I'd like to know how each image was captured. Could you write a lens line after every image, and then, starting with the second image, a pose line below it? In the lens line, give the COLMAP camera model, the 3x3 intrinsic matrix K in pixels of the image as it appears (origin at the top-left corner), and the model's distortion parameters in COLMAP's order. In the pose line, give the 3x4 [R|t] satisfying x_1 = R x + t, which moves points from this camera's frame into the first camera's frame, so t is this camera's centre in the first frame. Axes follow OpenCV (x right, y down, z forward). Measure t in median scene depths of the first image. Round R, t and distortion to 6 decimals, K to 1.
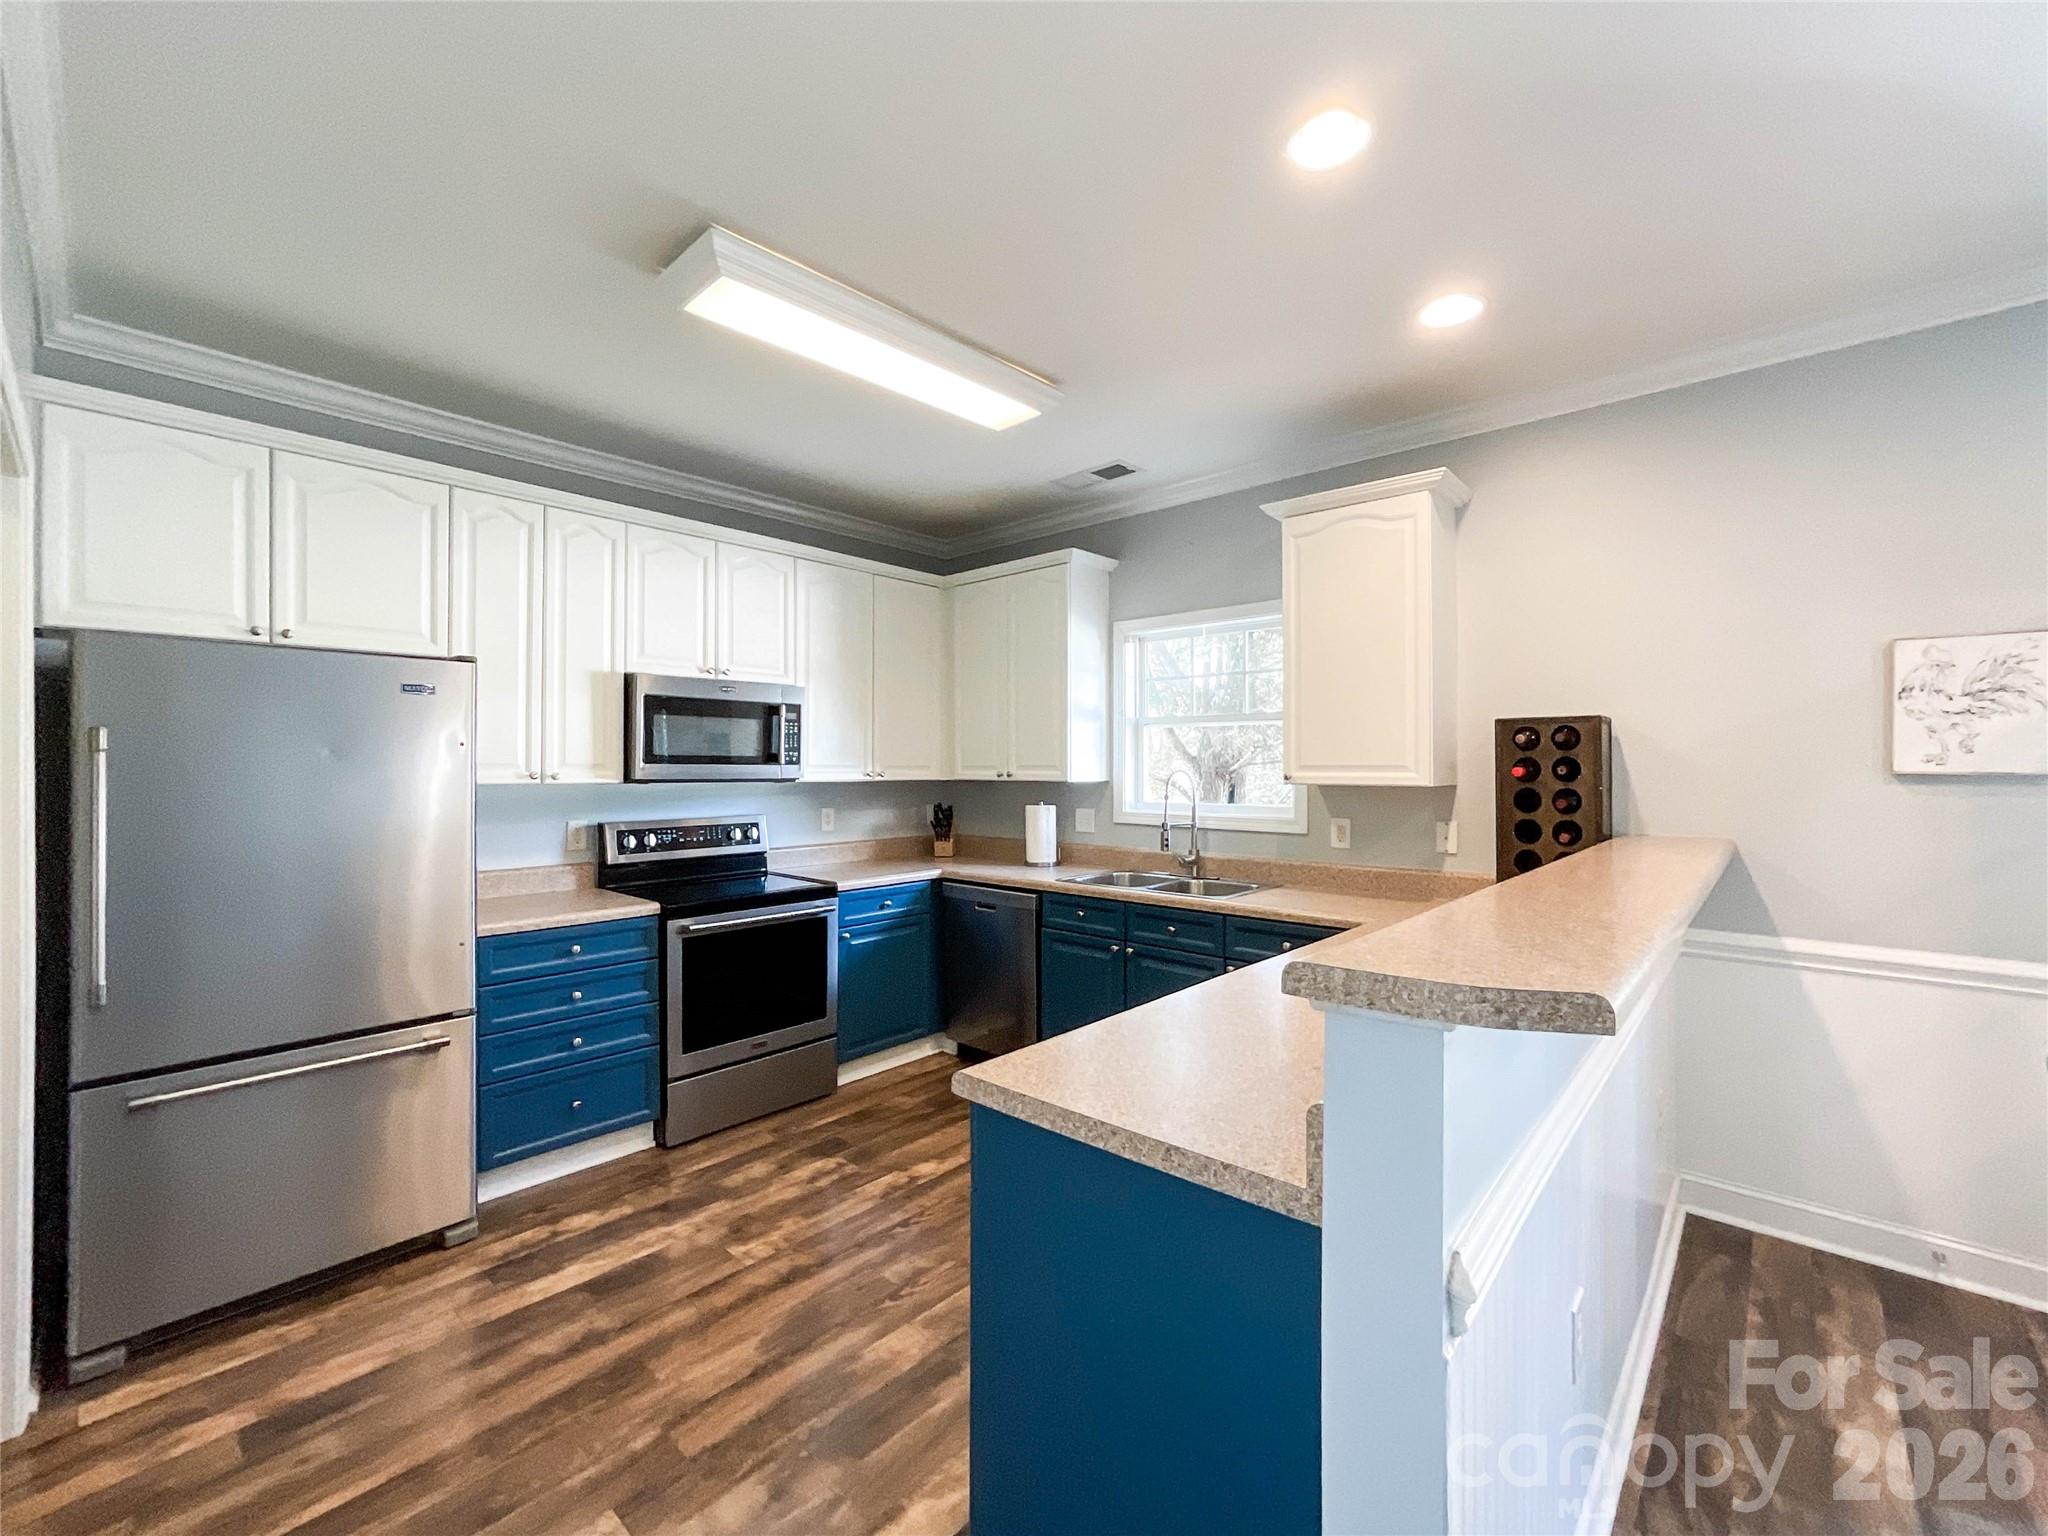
lens RADIAL K [[856.2, 0, 1027.8], [0, 856.2, 759.0], [0, 0, 1]] dist [-0.003713, 0.000120]
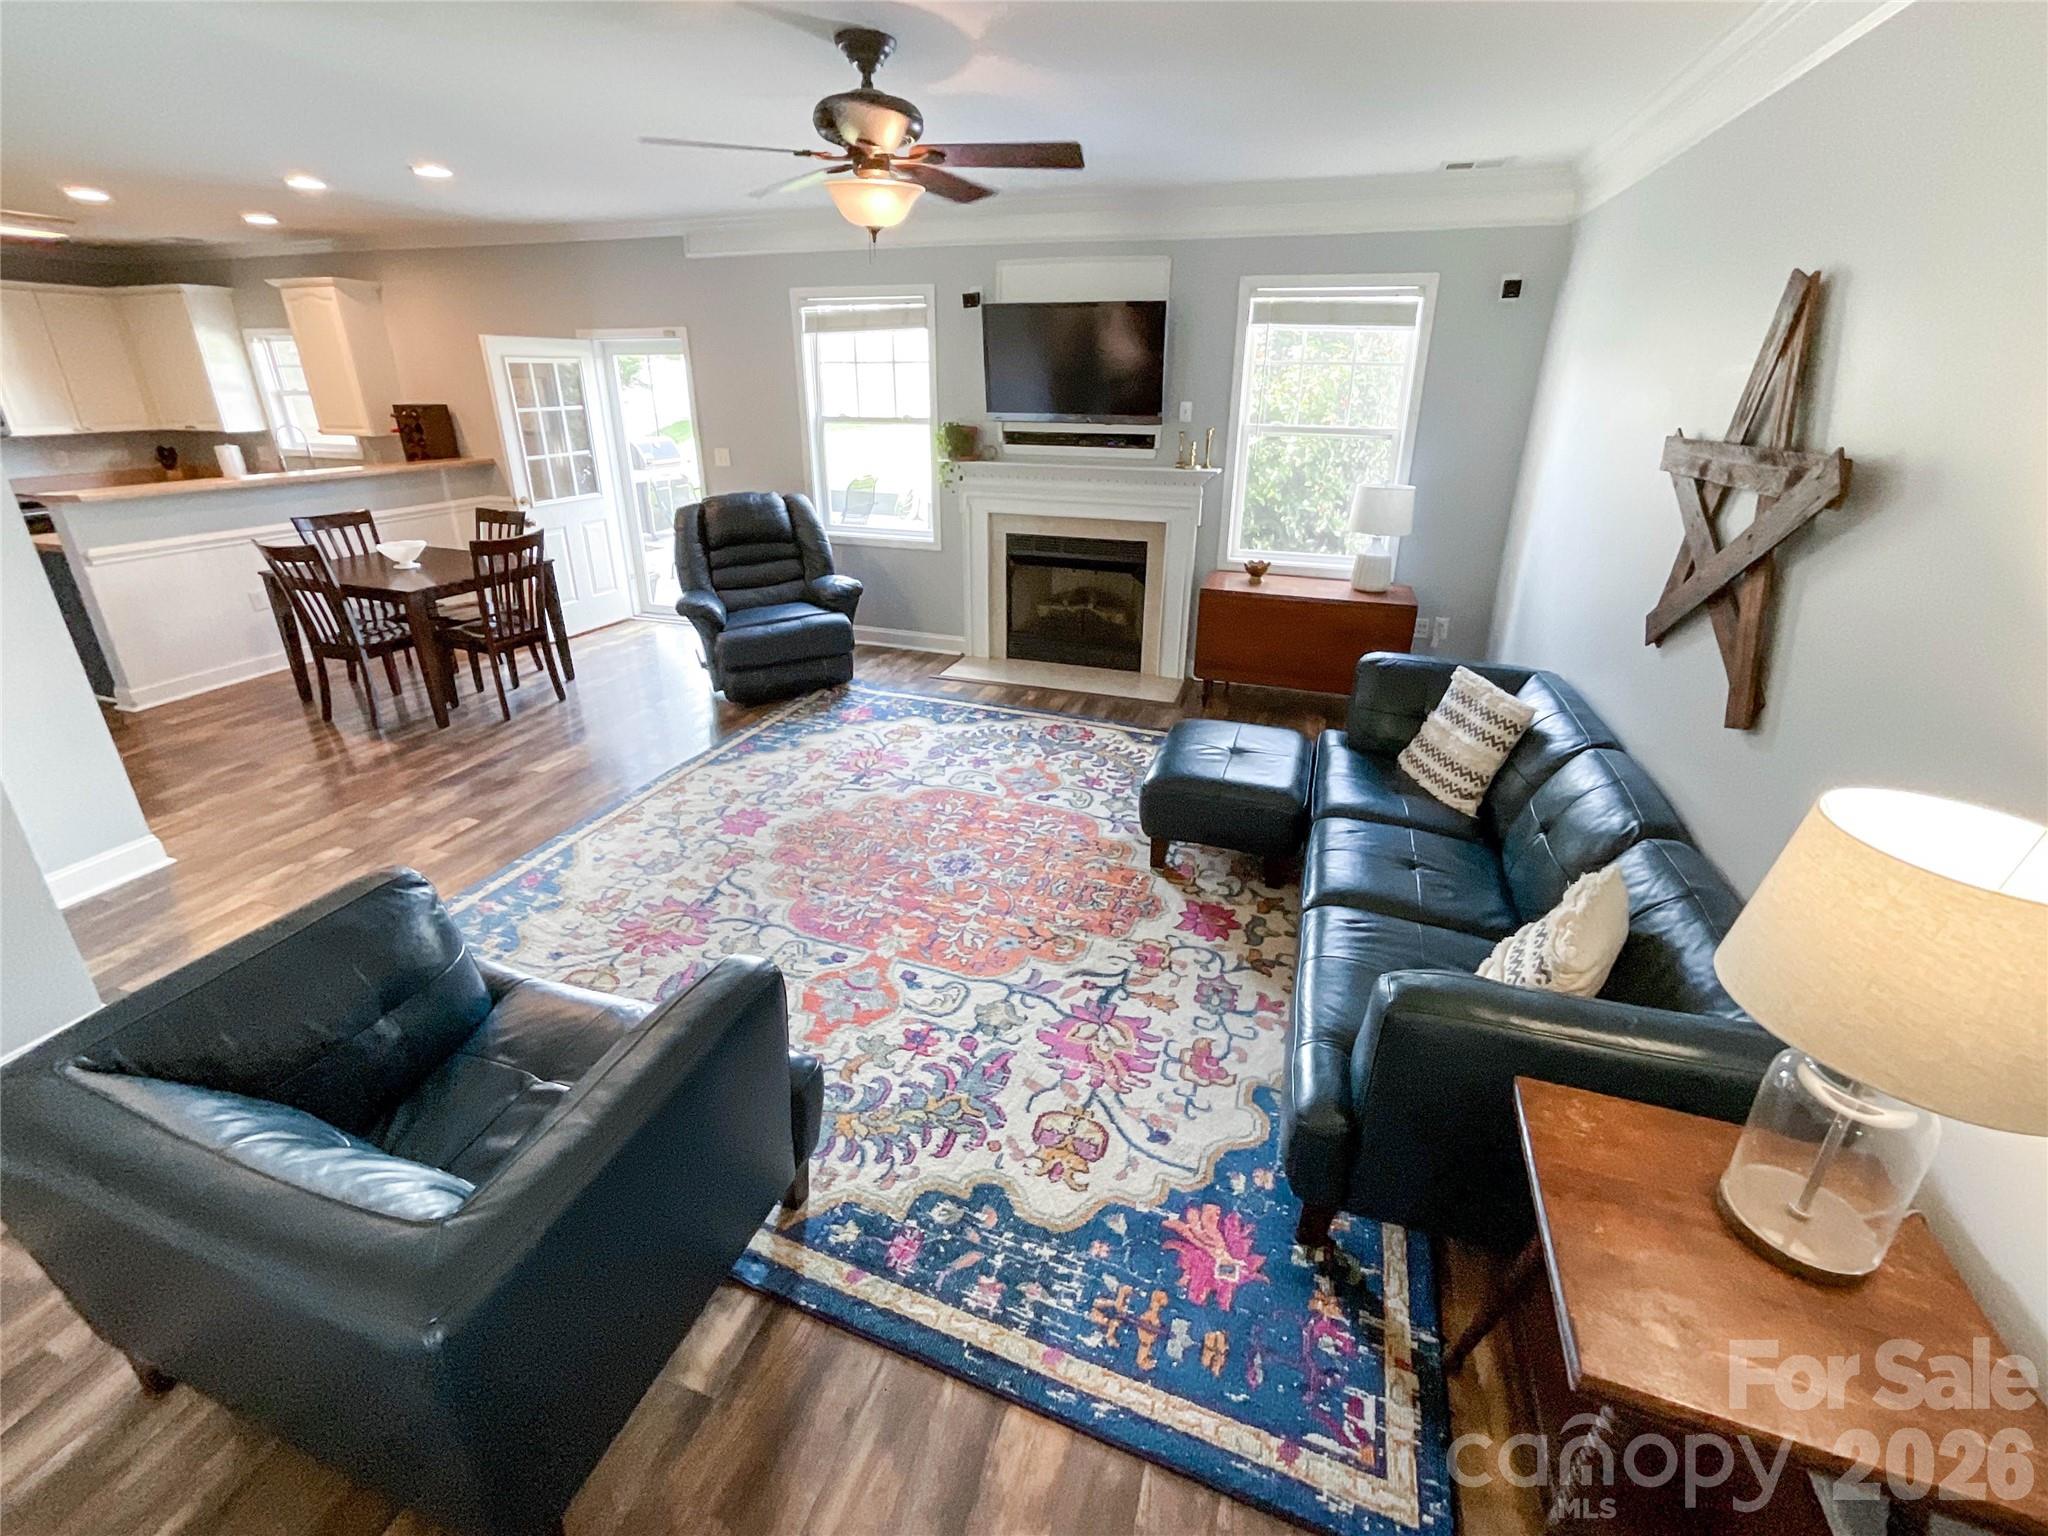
lens RADIAL K [[875.6, 0, 1025.4], [0, 875.6, 708.3], [0, 0, 1]] dist [0.000961, 0.000154]
pose [[0.919173, -0.137402, 0.369109, 0.953021], [-0.004986, 0.933038, 0.359744, -0.117154], [-0.393822, -0.332507, 0.856938, -1.595011]]
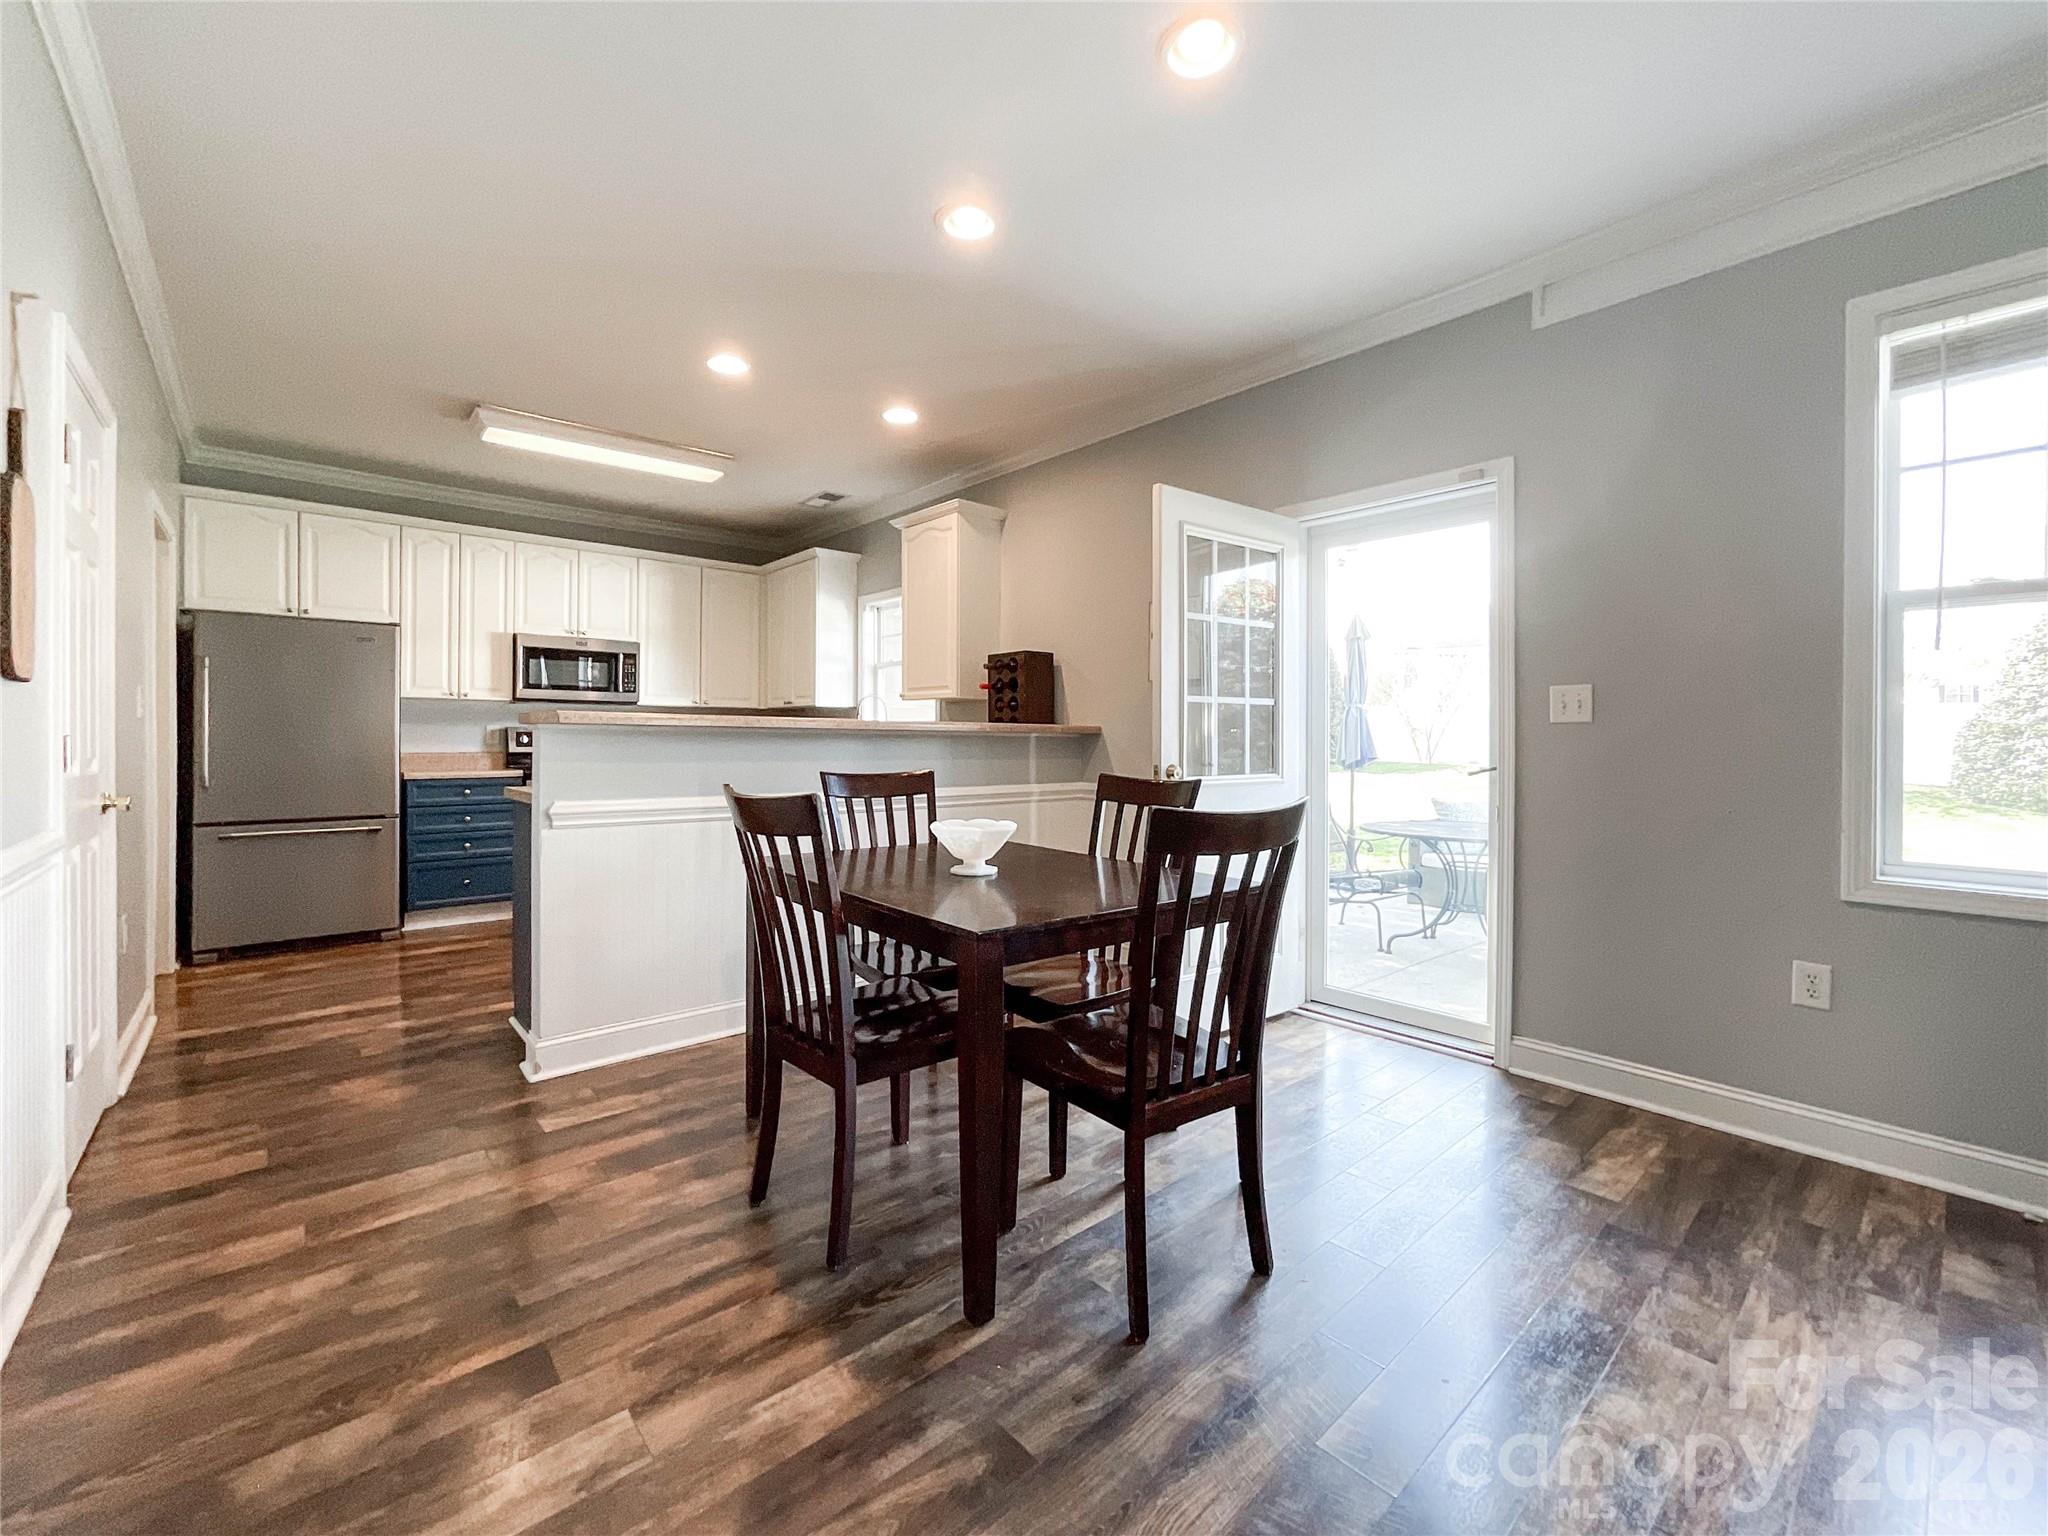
lens RADIAL K [[862.0, 0, 1024.8], [0, 862.0, 739.1], [0, 0, 1]] dist [0.000886, 0.000287]
pose [[0.992826, 0.003720, -0.119510, 0.695522], [-0.002710, 0.999959, 0.008617, 0.084329], [0.119537, -0.008232, 0.992796, -0.519938]]
